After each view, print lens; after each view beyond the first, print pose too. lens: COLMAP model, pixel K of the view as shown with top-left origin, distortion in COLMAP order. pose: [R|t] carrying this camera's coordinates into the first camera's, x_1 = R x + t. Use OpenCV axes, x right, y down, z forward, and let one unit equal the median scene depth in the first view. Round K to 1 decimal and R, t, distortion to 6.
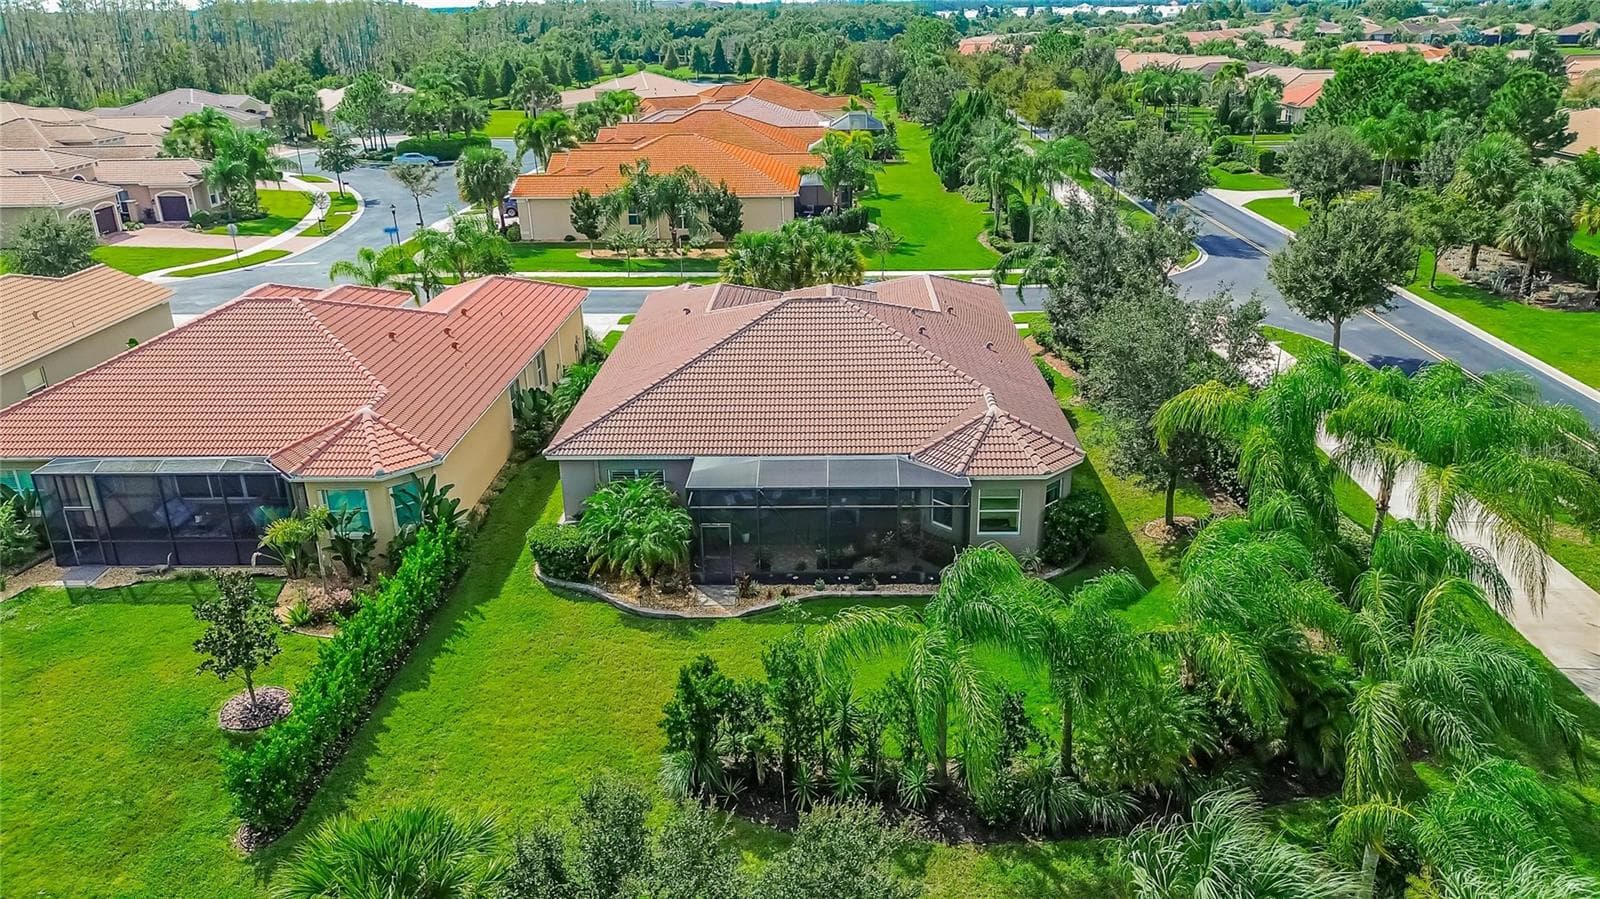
lens RADIAL K [[1131.8, 0, 800.0], [0, 1131.8, 449.5], [0, 0, 1]] dist [0.067009, -0.067562]
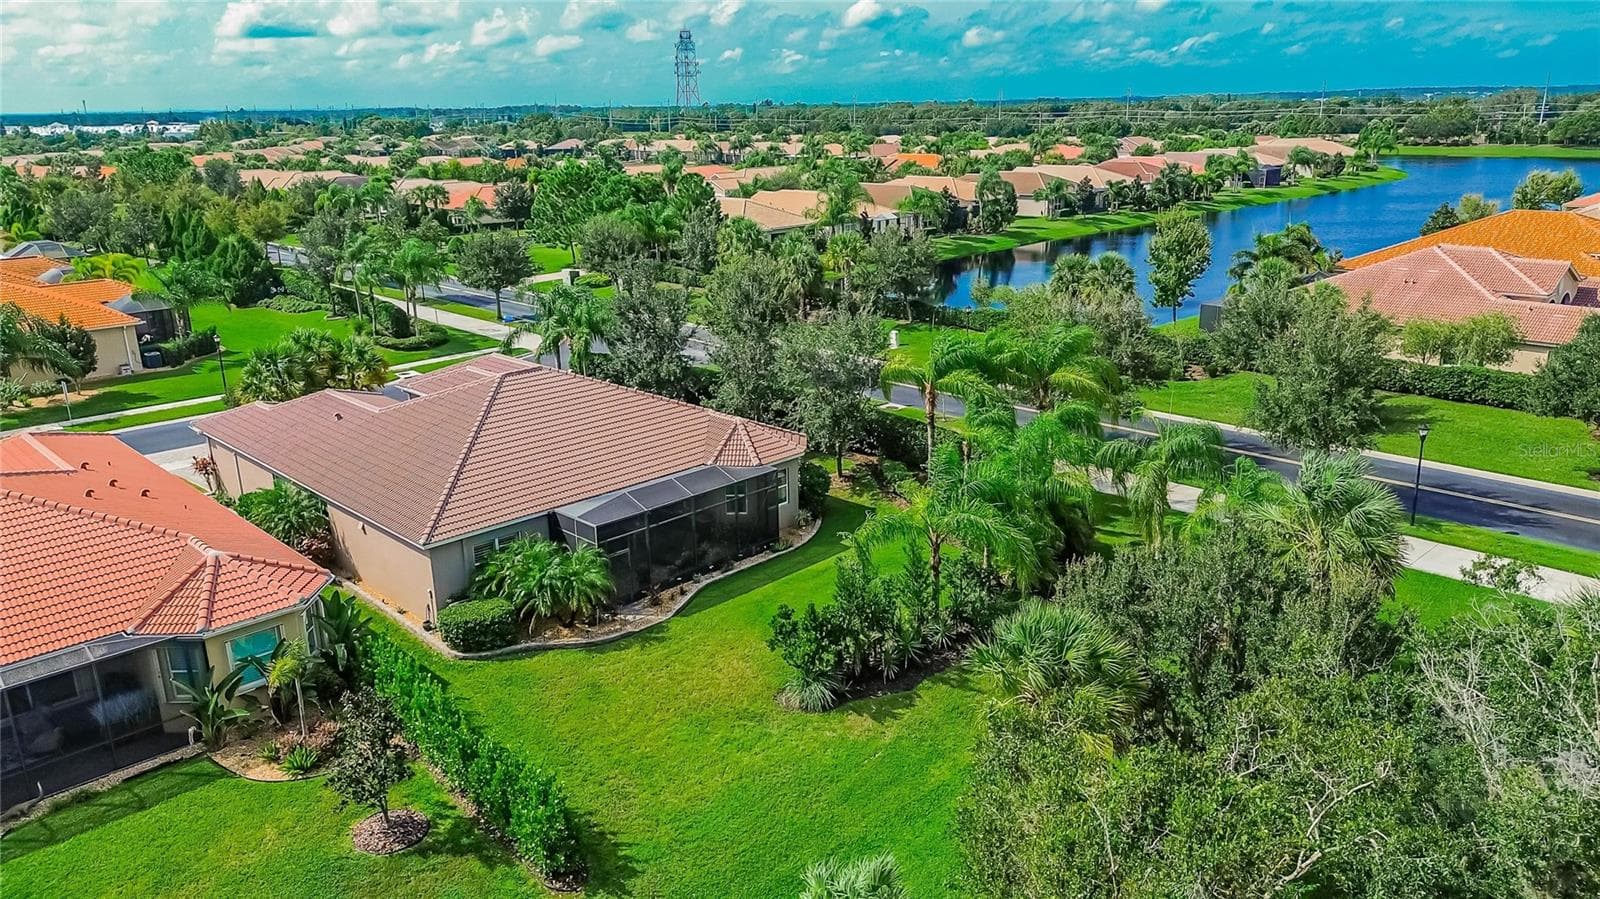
lens RADIAL K [[1131.8, 0, 800.0], [0, 1131.8, 449.5], [0, 0, 1]] dist [0.067009, -0.067562]
pose [[0.690166, -0.204345, 0.694200, -0.444326], [0.268248, 0.963203, 0.016839, -0.002808], [-0.672097, 0.174596, 0.719585, 0.013884]]
